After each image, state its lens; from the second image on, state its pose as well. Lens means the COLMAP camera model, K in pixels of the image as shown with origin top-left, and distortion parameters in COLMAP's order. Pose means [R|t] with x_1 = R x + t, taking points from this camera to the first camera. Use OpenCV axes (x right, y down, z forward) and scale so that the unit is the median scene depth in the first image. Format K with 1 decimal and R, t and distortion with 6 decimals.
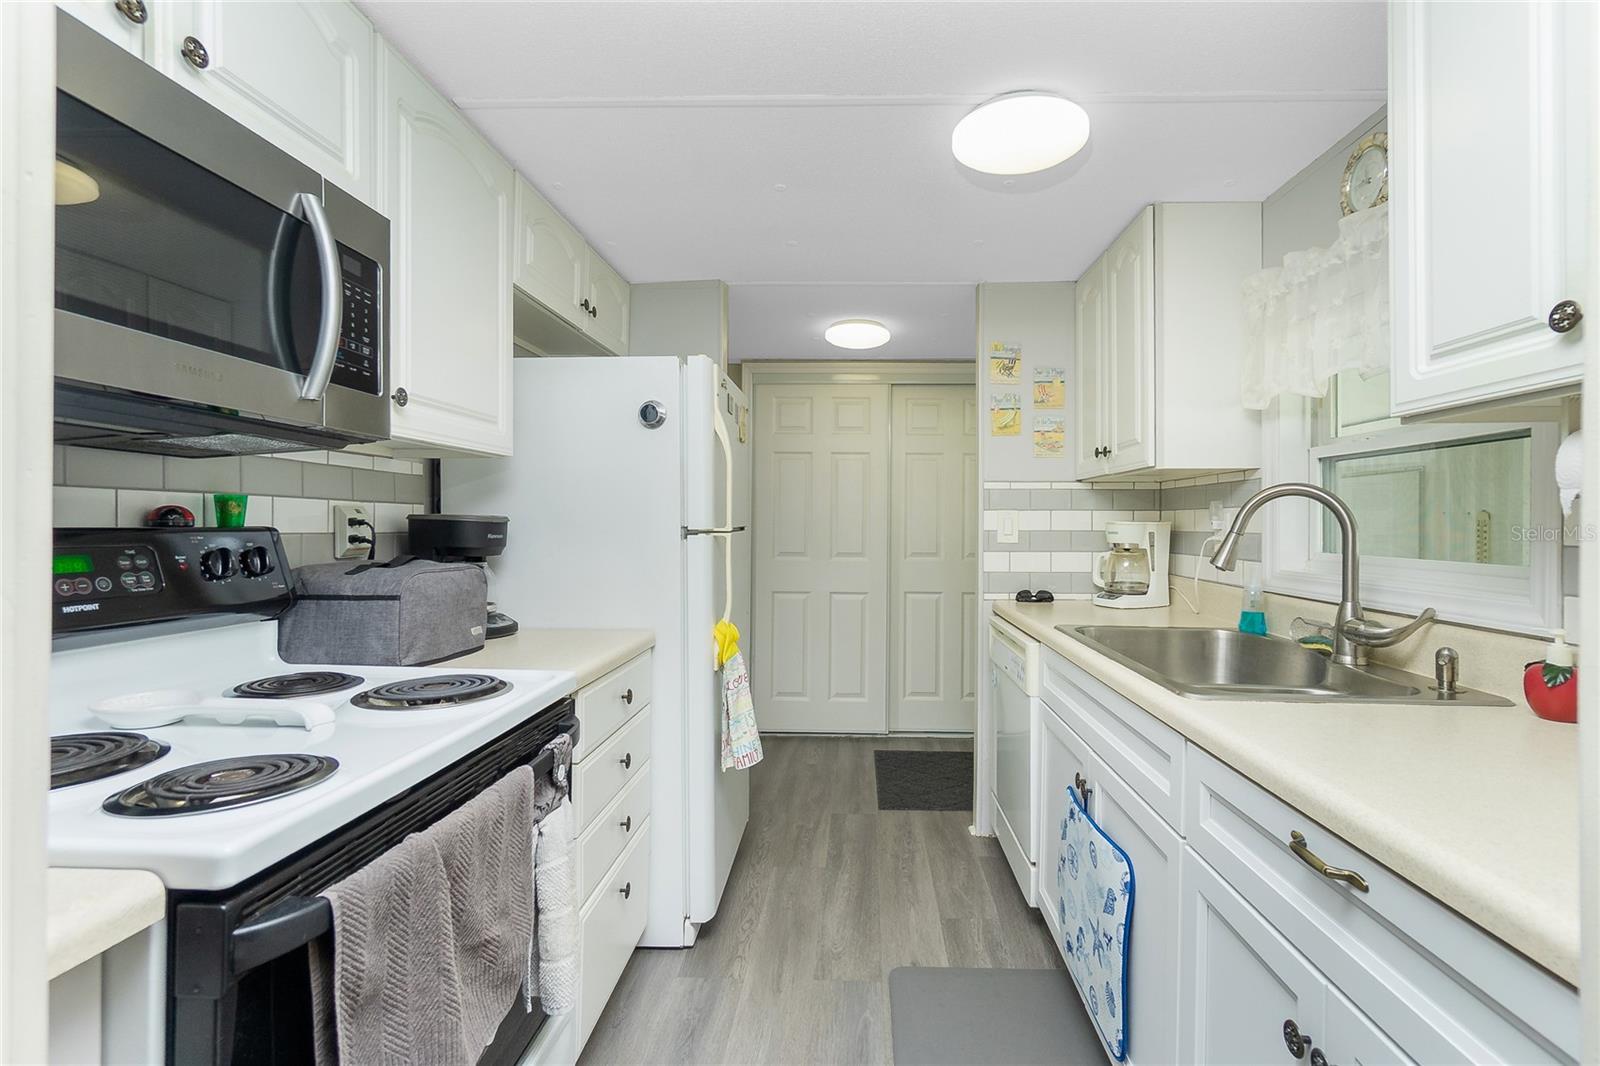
lens RADIAL K [[704.8, 0, 844.2], [0, 704.8, 515.4], [0, 0, 1]] dist [-0.010664, 0.006113]
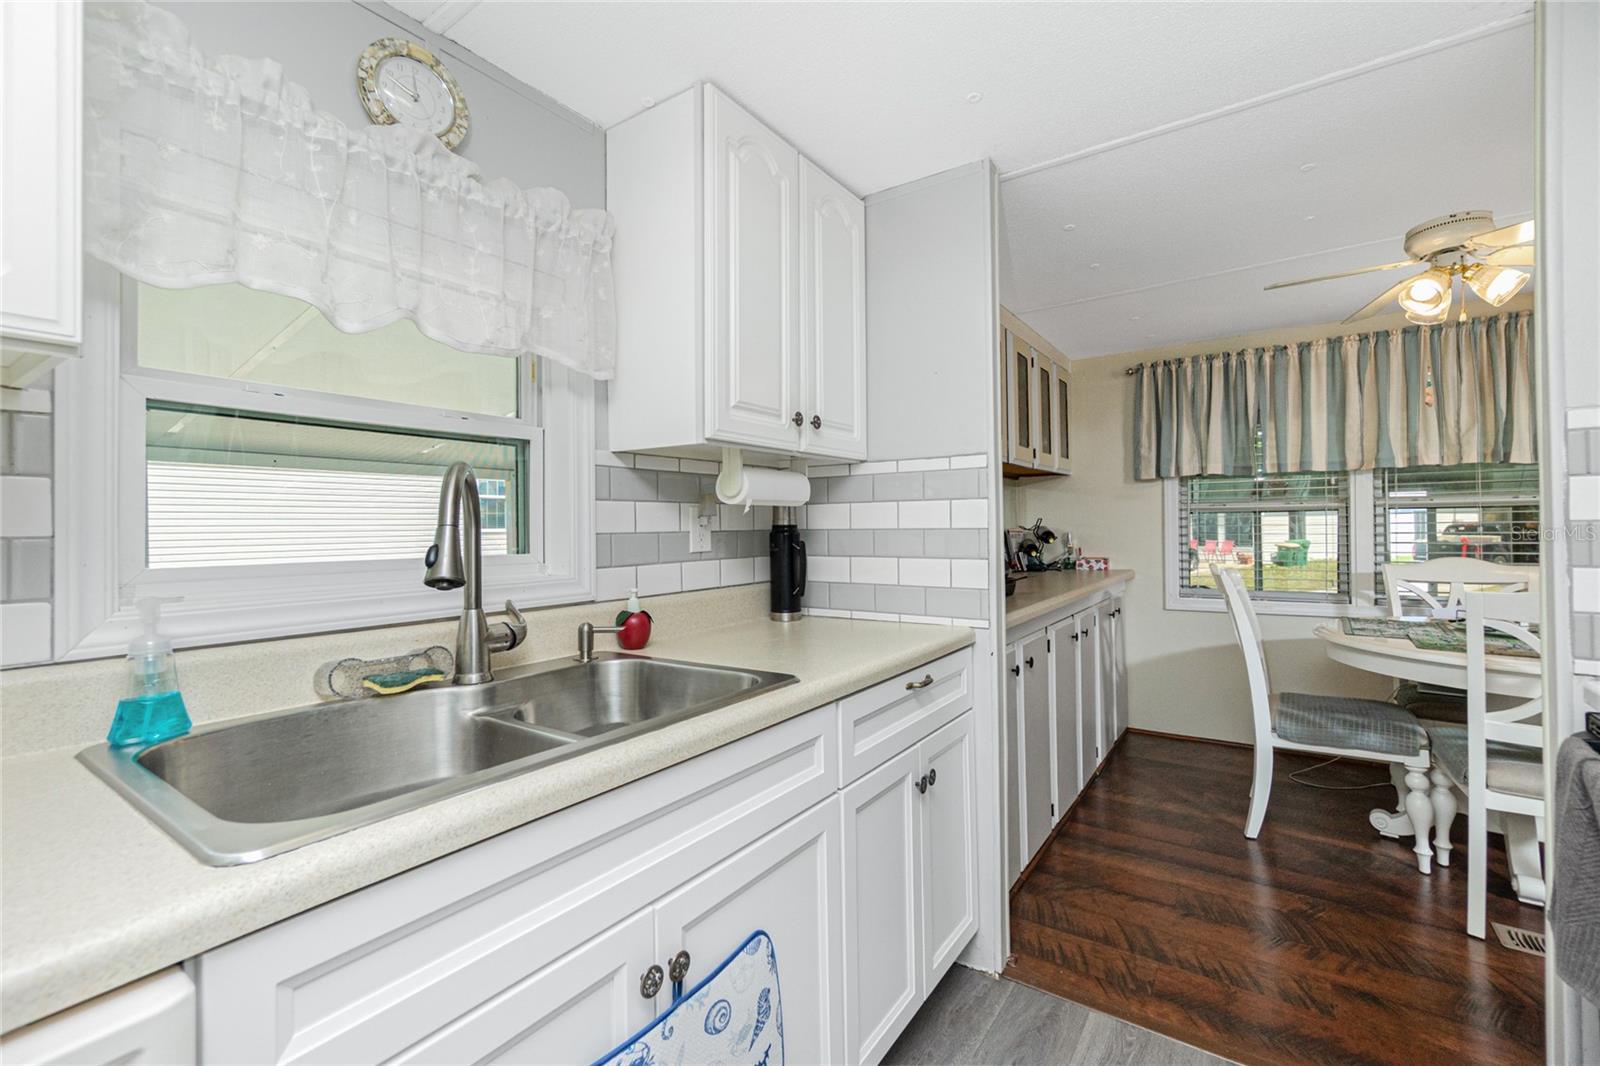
lens RADIAL K [[704.8, 0, 773.3], [0, 704.8, 522.6], [0, 0, 1]] dist [-0.010664, 0.006113]
pose [[-0.820216, 0.013508, 0.571895, -0.046024], [0.007398, 0.999888, -0.013007, 0.024394], [-0.572007, -0.006437, -0.820224, 1.118098]]
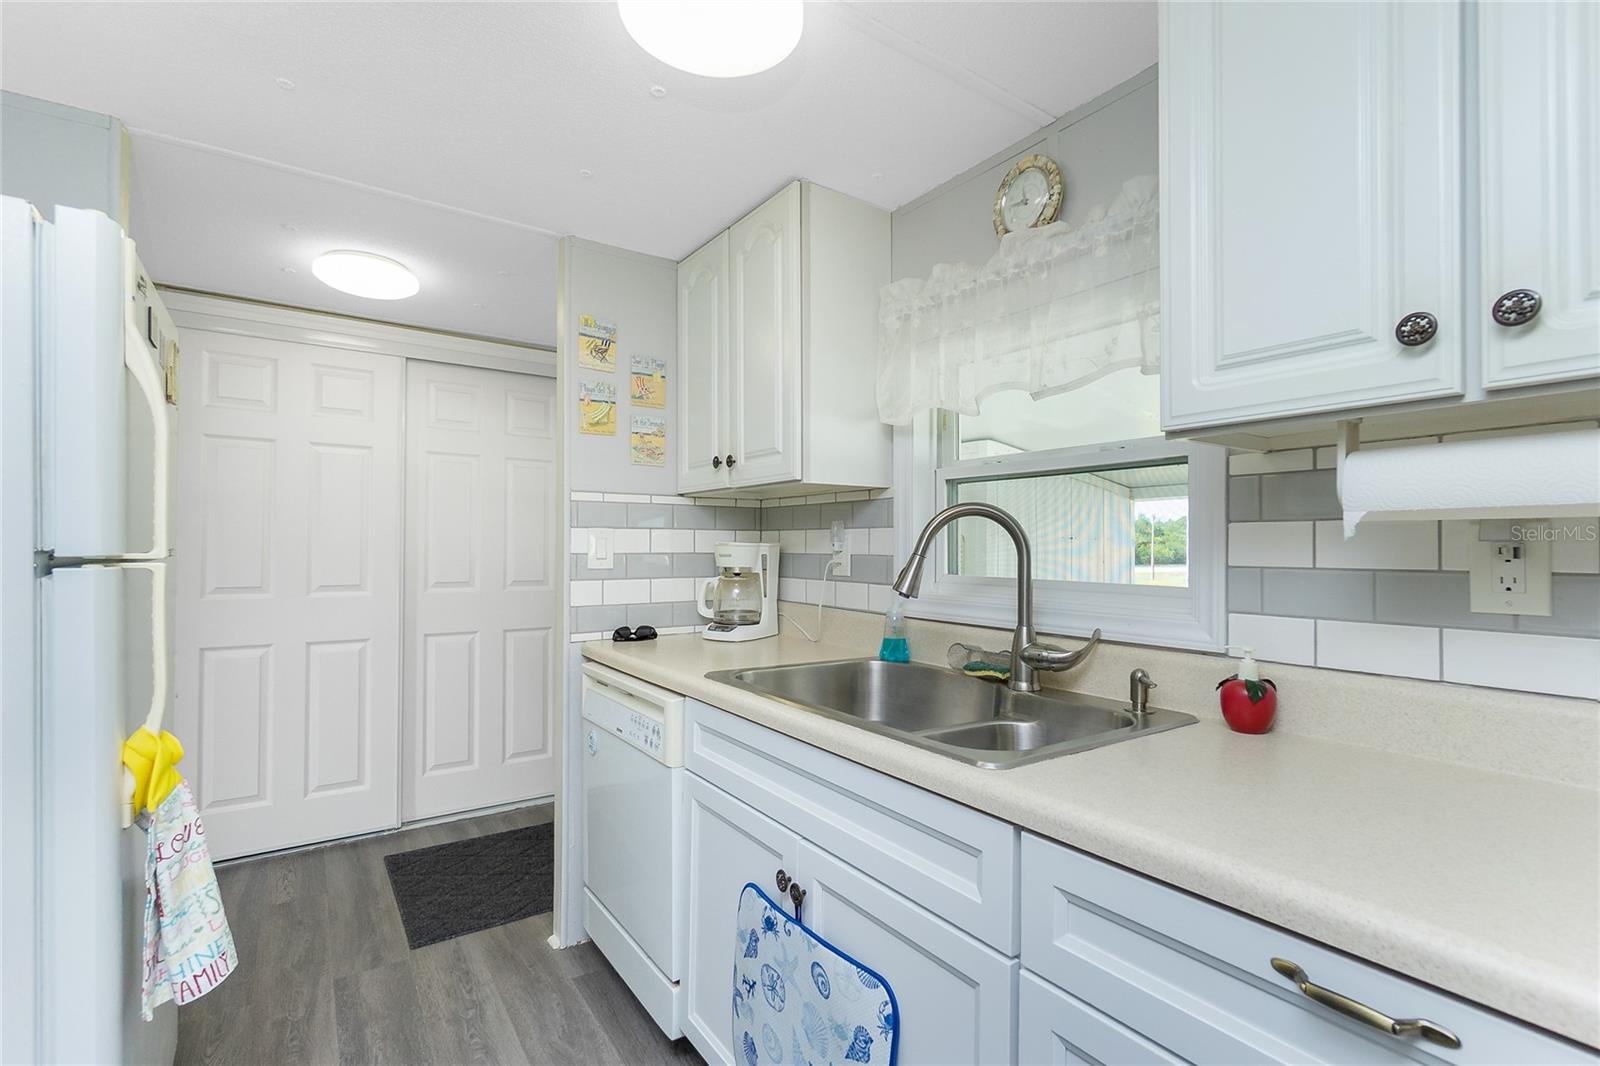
lens RADIAL K [[729.2, 0, 800.2], [0, 729.2, 540.8], [0, 0, 1]] dist [0.001497, 0.000392]
pose [[0.813845, 0.004377, 0.581065, -0.090761], [-0.008418, 0.999956, 0.004258, 0.002502], [-0.581021, -0.008357, 0.813846, 0.271291]]
